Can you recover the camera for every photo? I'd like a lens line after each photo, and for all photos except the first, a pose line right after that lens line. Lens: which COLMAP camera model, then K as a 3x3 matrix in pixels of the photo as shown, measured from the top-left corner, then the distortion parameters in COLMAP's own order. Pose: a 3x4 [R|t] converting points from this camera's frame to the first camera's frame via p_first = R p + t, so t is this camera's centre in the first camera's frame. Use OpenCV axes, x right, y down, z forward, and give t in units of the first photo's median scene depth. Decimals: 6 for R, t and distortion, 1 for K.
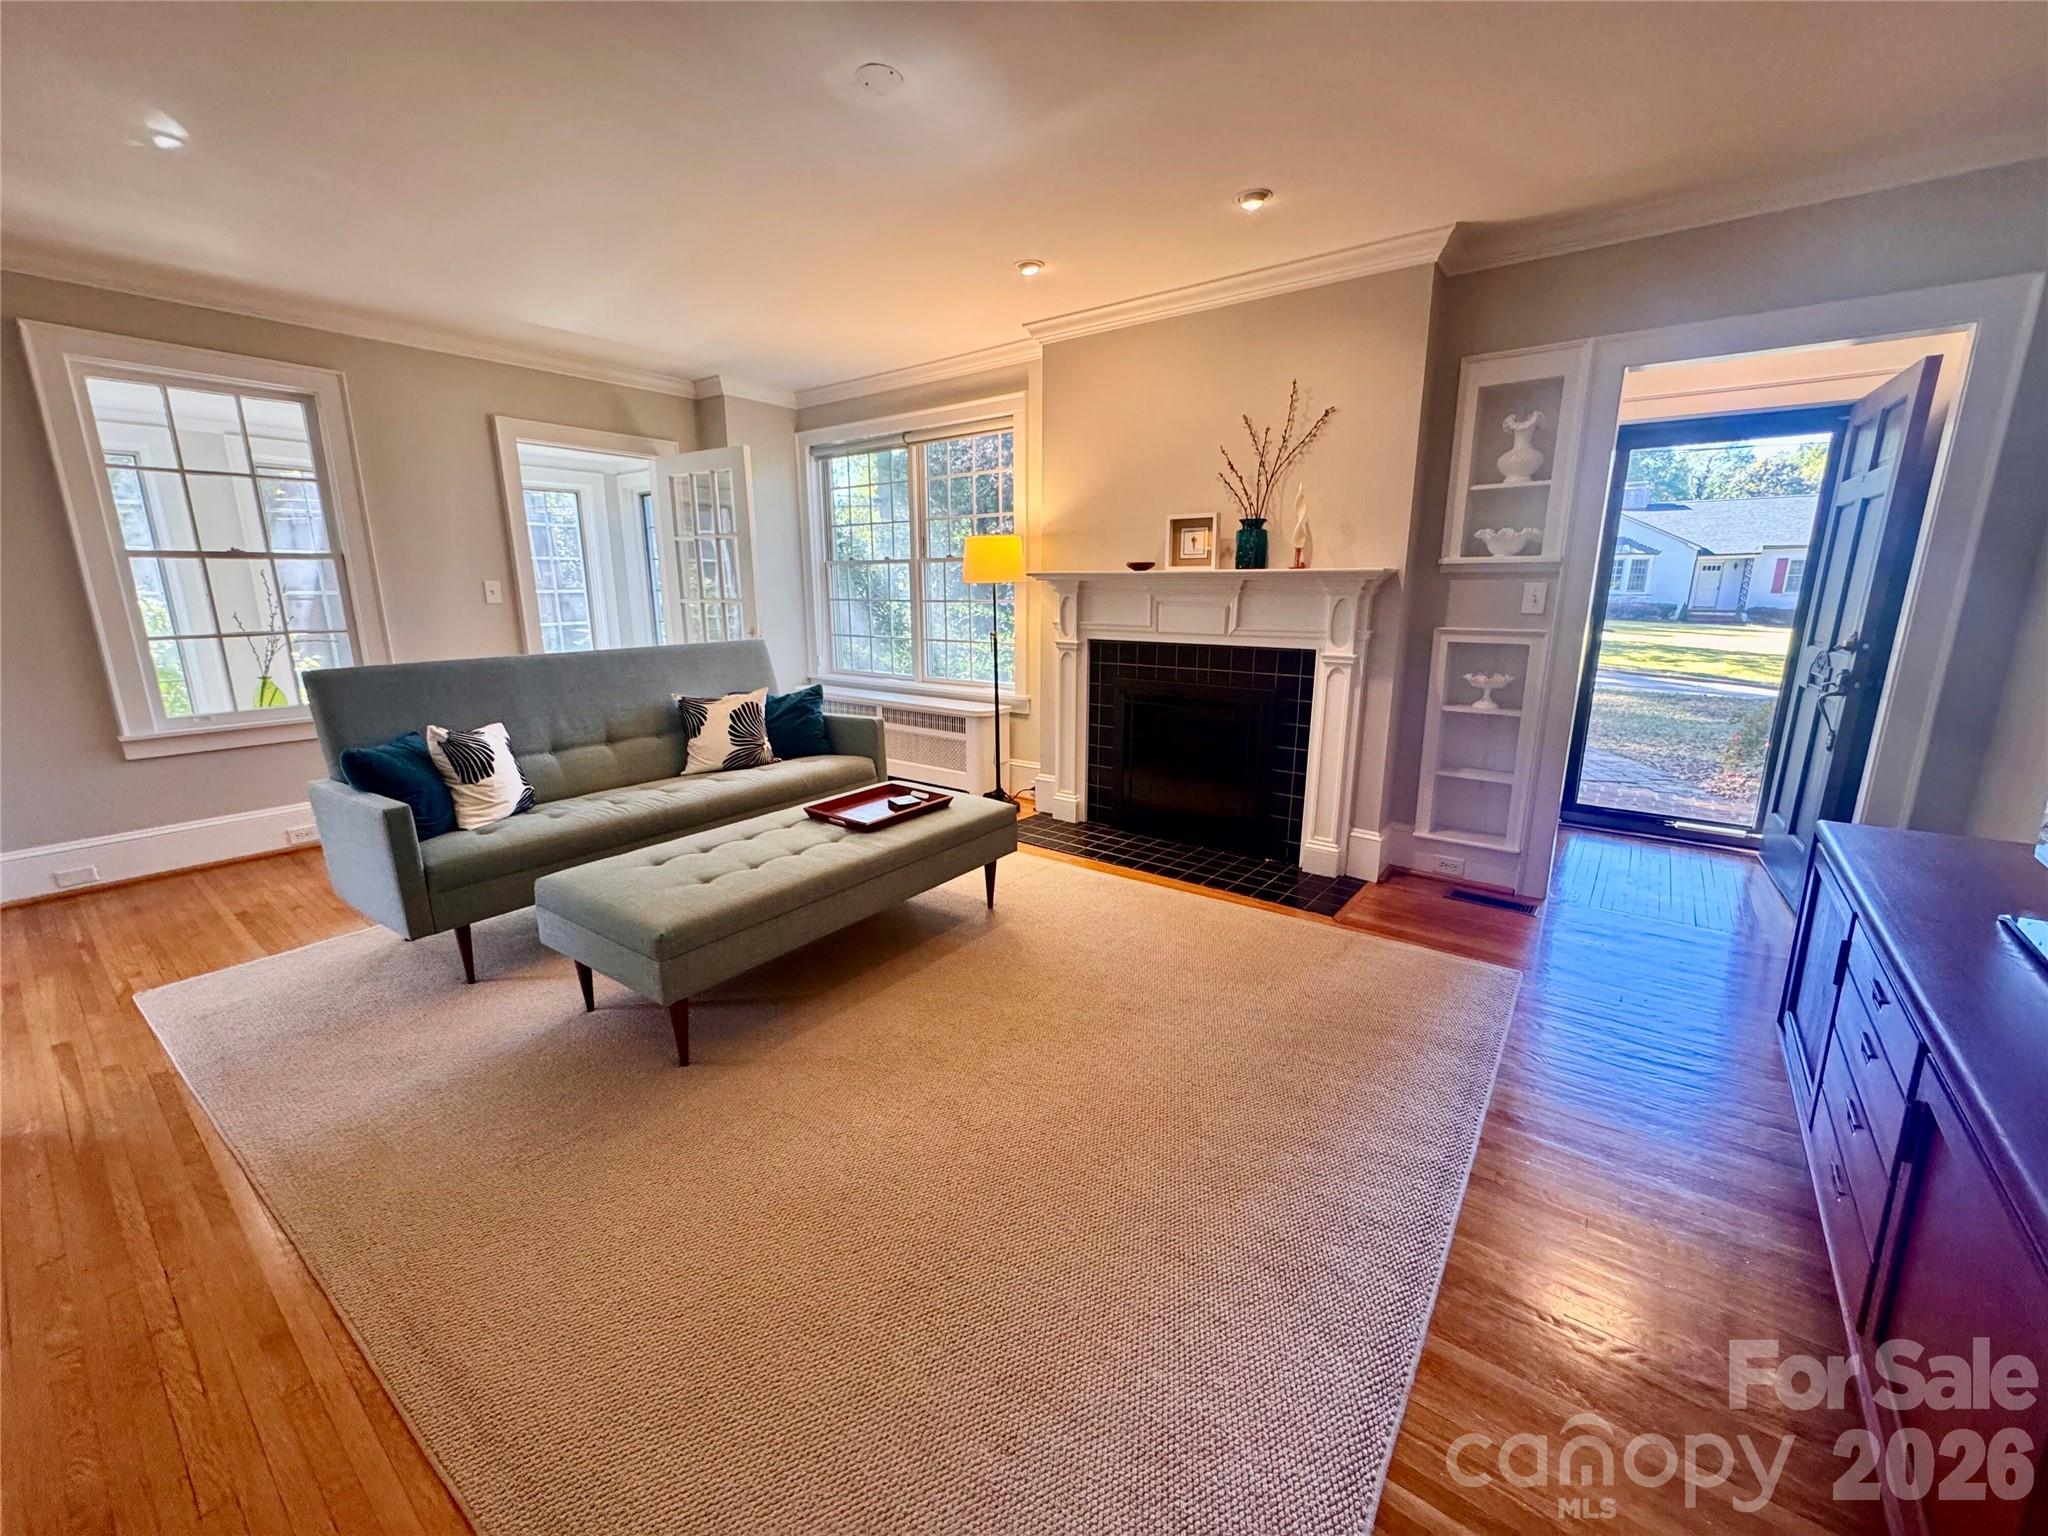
lens RADIAL K [[814.0, 0, 1021.1], [0, 814.0, 774.1], [0, 0, 1]] dist [-0.001986, -0.000357]
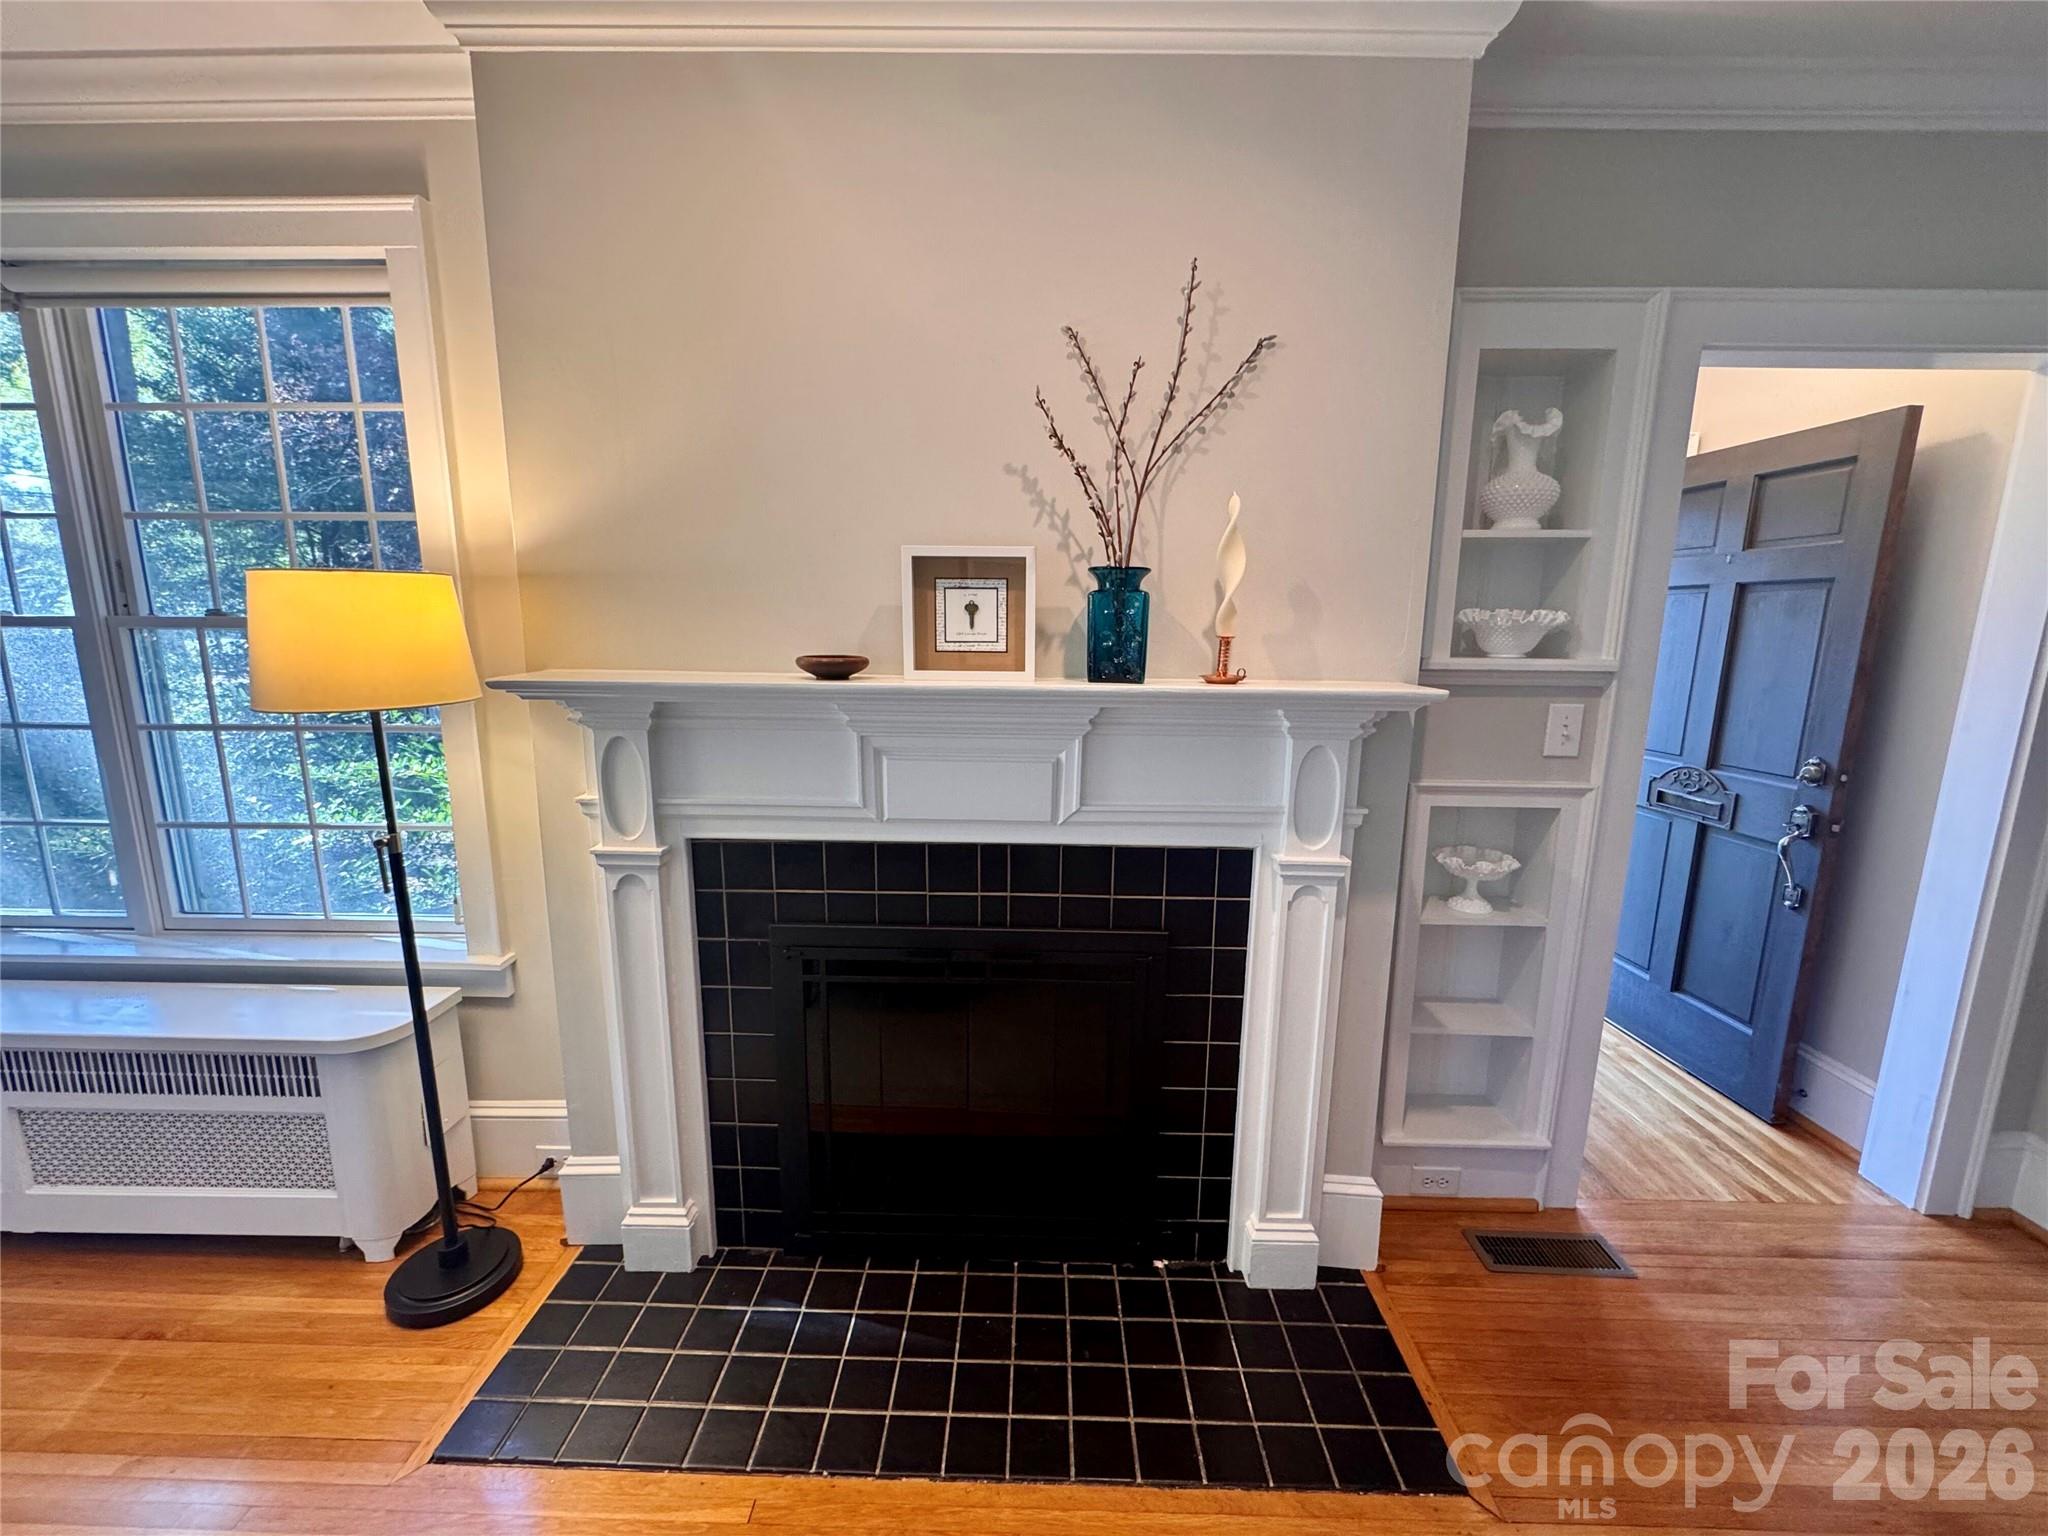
lens RADIAL K [[814.0, 0, 1021.1], [0, 814.0, 774.1], [0, 0, 1]] dist [-0.001986, -0.000357]
pose [[0.803447, -0.095167, 0.587720, -0.019429], [0.122458, 0.992451, -0.006704, -0.187266], [-0.582646, 0.077358, 0.809036, 0.619517]]
